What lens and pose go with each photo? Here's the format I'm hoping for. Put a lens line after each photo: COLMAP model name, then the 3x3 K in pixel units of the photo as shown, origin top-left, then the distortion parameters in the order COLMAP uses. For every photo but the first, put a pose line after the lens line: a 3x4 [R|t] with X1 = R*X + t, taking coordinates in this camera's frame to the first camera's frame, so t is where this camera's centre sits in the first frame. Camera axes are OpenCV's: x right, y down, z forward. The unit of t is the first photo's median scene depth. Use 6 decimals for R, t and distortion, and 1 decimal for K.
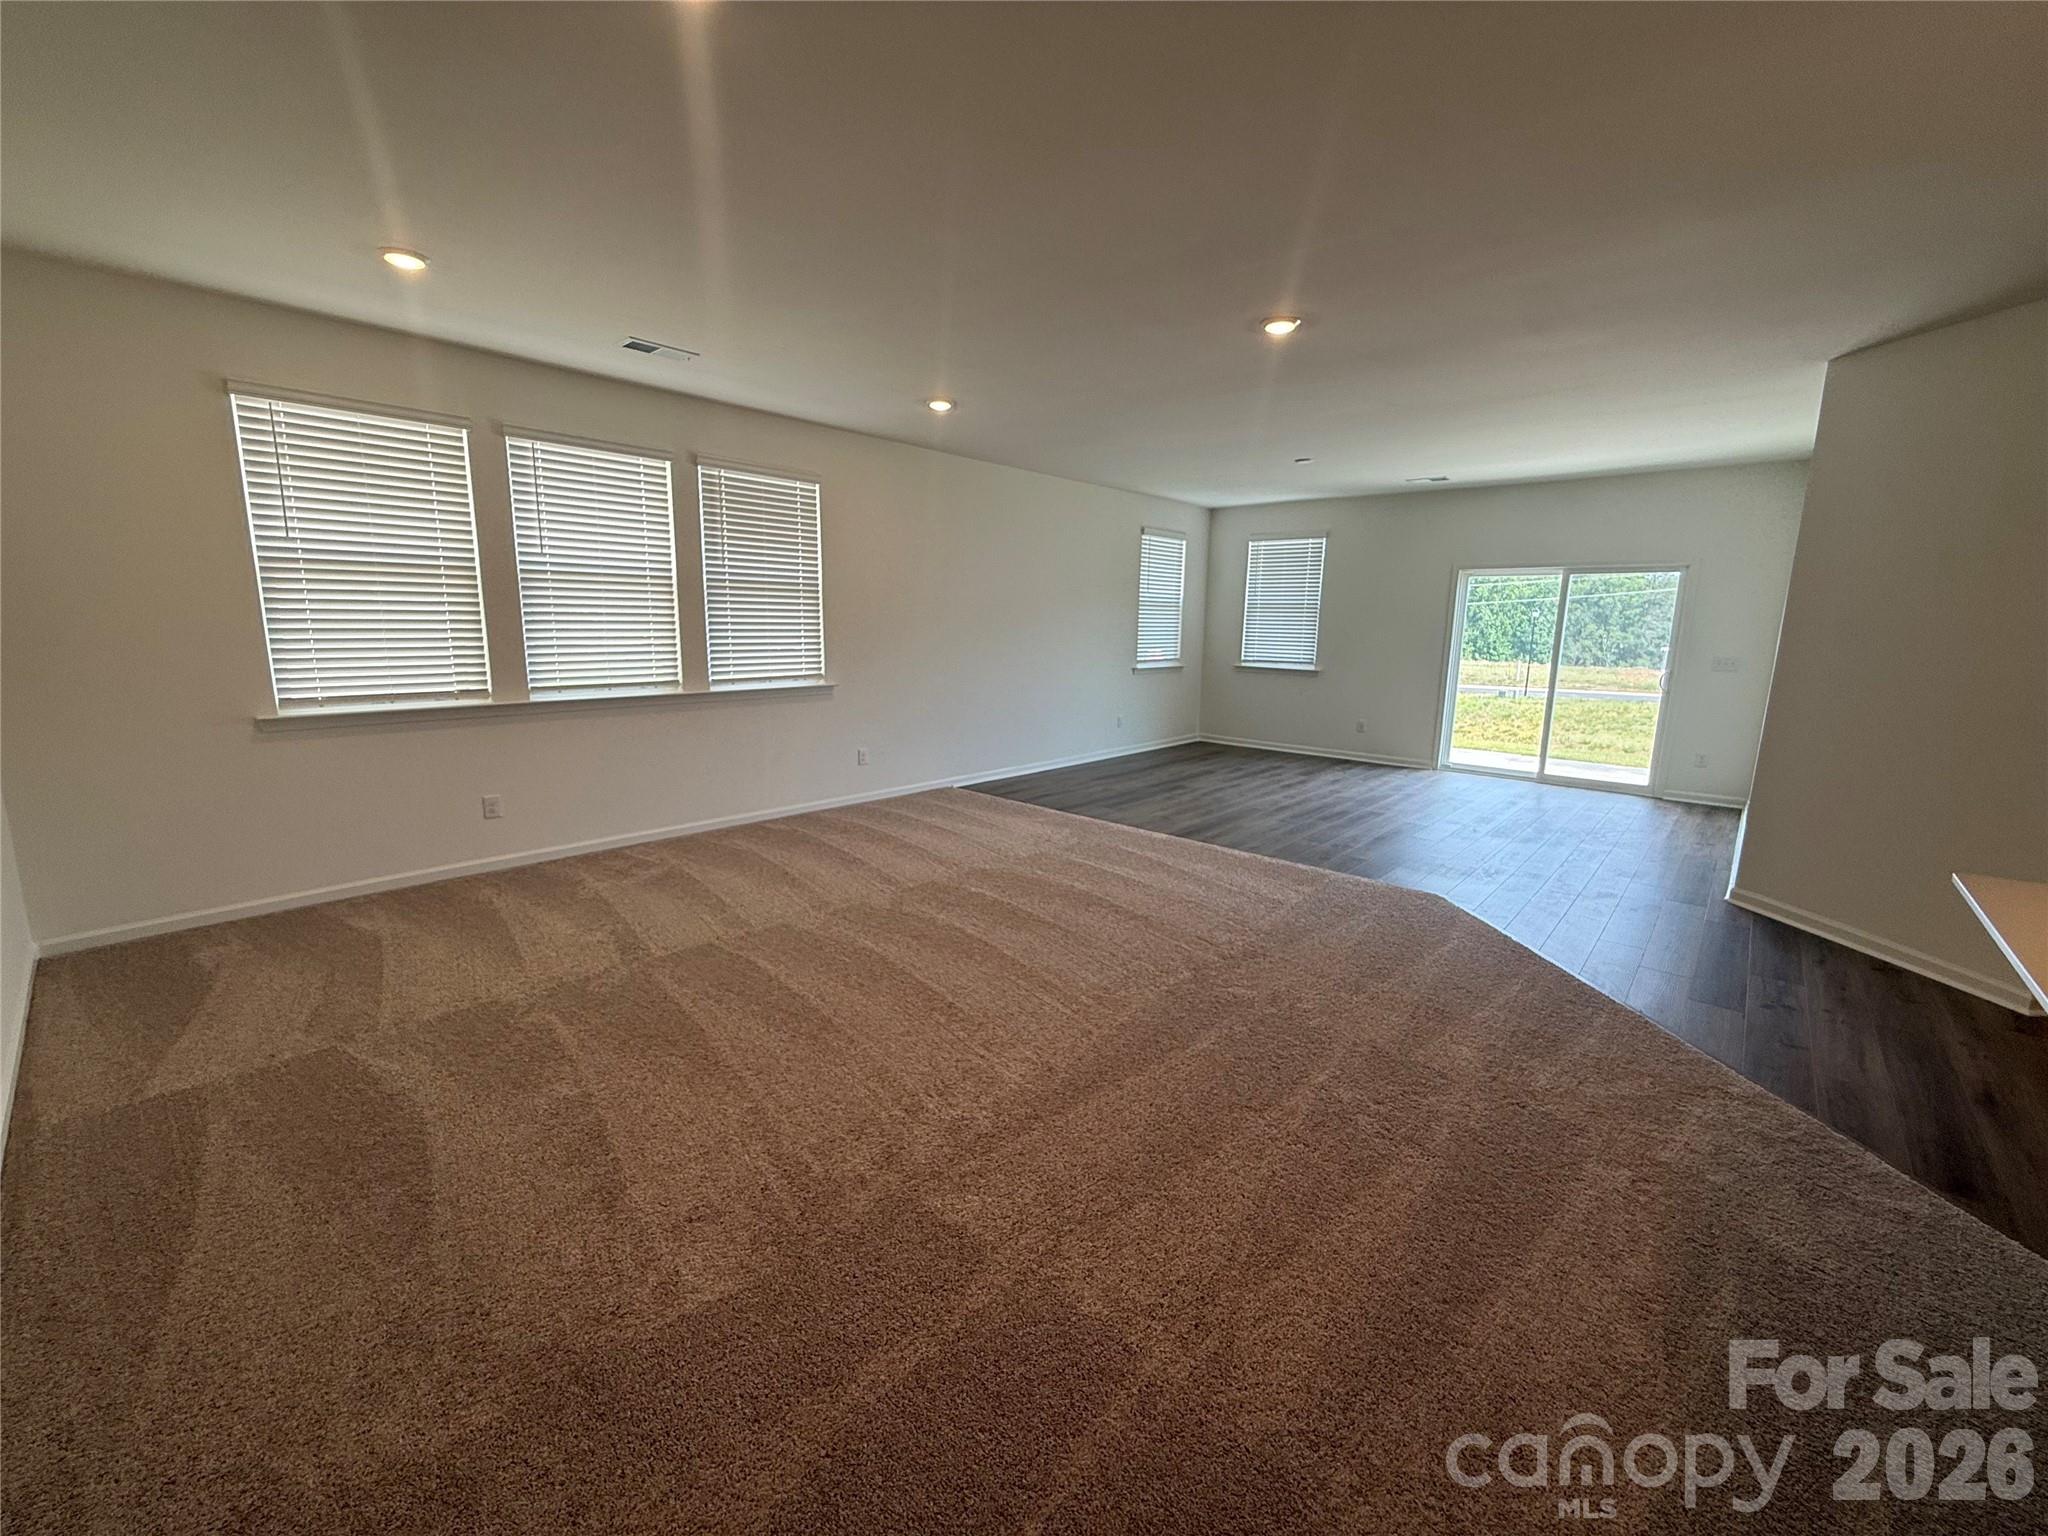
lens RADIAL K [[817.7, 0, 1029.3], [0, 817.7, 772.0], [0, 0, 1]] dist [-0.002574, -0.000215]
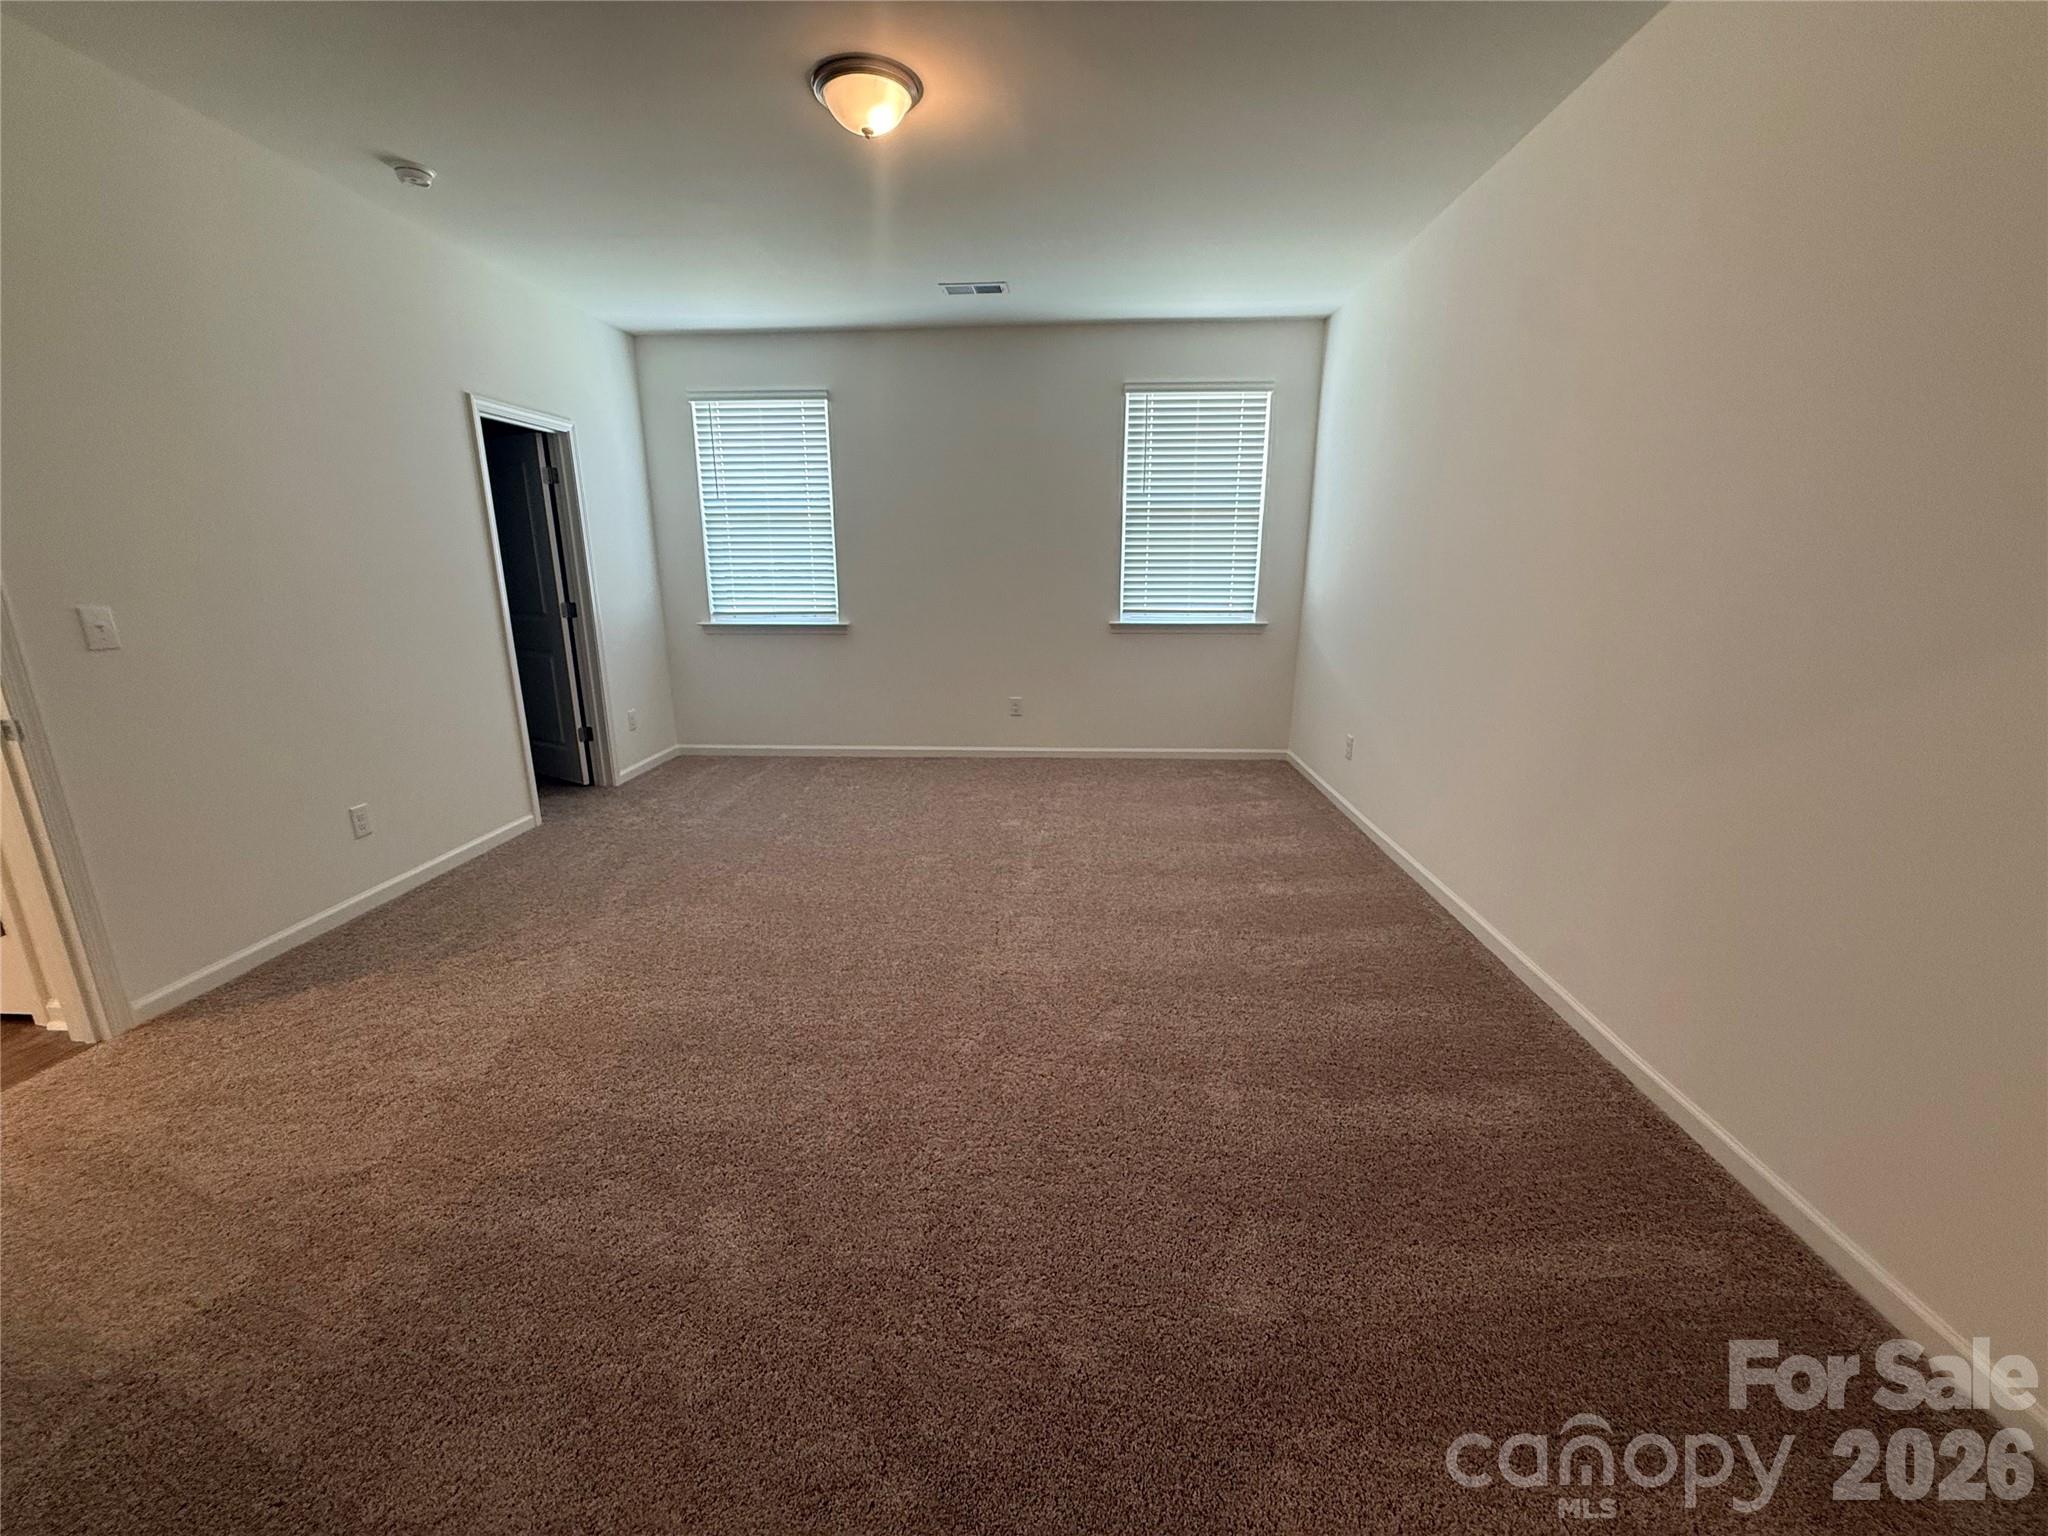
lens RADIAL K [[782.6, 0, 1053.1], [0, 782.6, 712.7], [0, 0, 1]] dist [-0.000553, -0.000016]
pose [[0.617753, 0.144792, -0.772927, 0.363200], [-0.128645, 0.988269, 0.082313, -0.069213], [0.775778, 0.048584, 0.629133, 0.400667]]
